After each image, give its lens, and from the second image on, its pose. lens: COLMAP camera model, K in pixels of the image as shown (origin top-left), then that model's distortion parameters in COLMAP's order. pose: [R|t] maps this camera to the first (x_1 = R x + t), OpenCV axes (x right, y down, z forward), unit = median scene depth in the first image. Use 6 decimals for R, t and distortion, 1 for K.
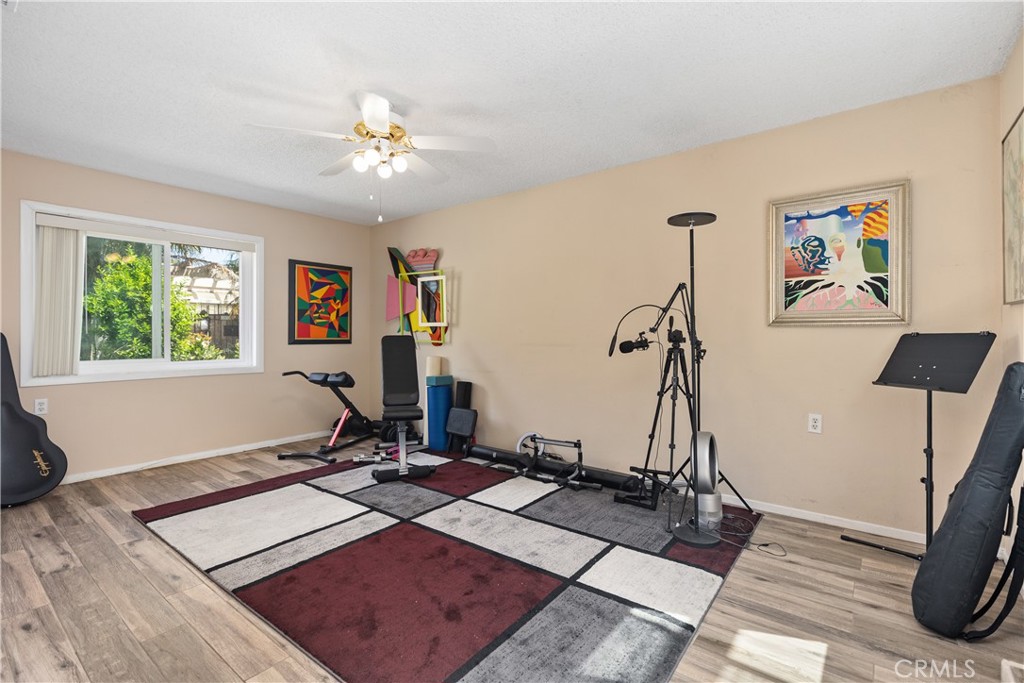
lens RADIAL K [[470.1, 0, 508.8], [0, 470.1, 324.4], [0, 0, 1]] dist [0.006116, 0.000261]
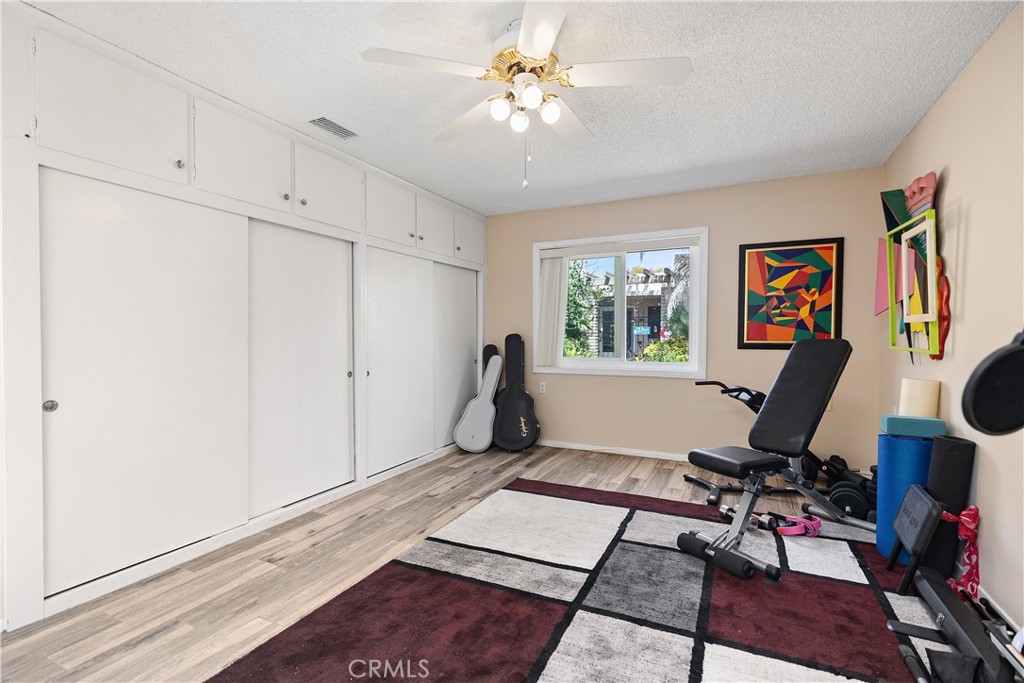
lens RADIAL K [[464.5, 0, 509.2], [0, 464.5, 341.6], [0, 0, 1]] dist [0.006802, -0.000026]
pose [[0.222665, 0.012902, -0.974810, 0.391532], [0.020378, 0.999632, 0.017885, 0.011765], [0.974682, -0.023847, 0.222320, 0.702109]]
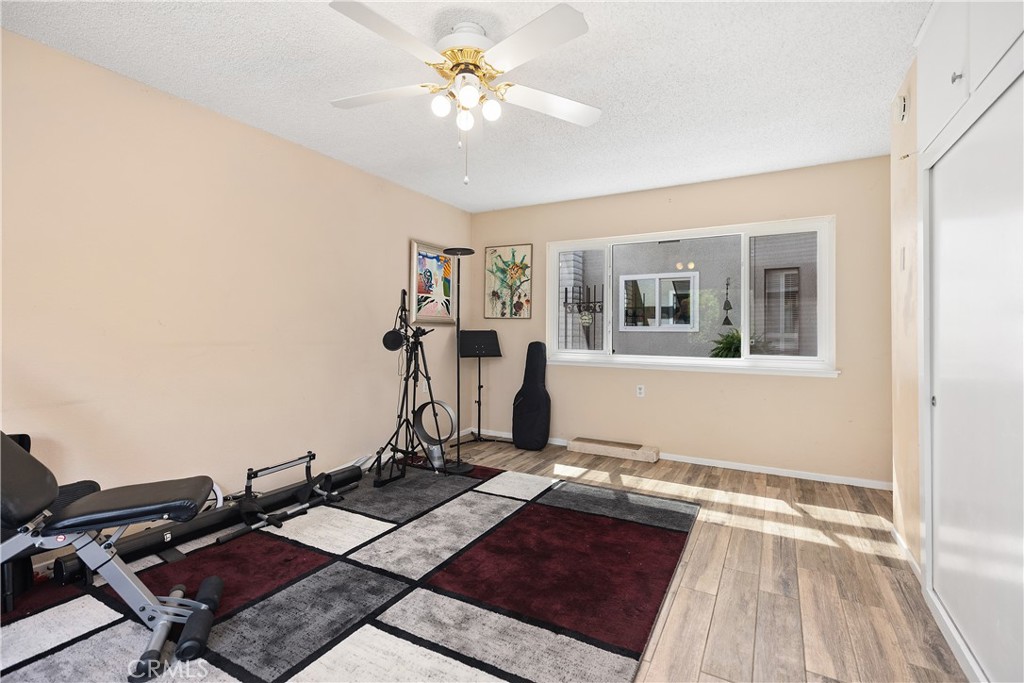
lens RADIAL K [[470.1, 0, 508.8], [0, 470.1, 324.4], [0, 0, 1]] dist [0.006116, 0.000261]
pose [[-0.160667, 0.014866, 0.986897, -0.898003], [-0.026432, 0.999463, -0.019358, 0.021386], [-0.986655, -0.029196, -0.160188, 0.912856]]
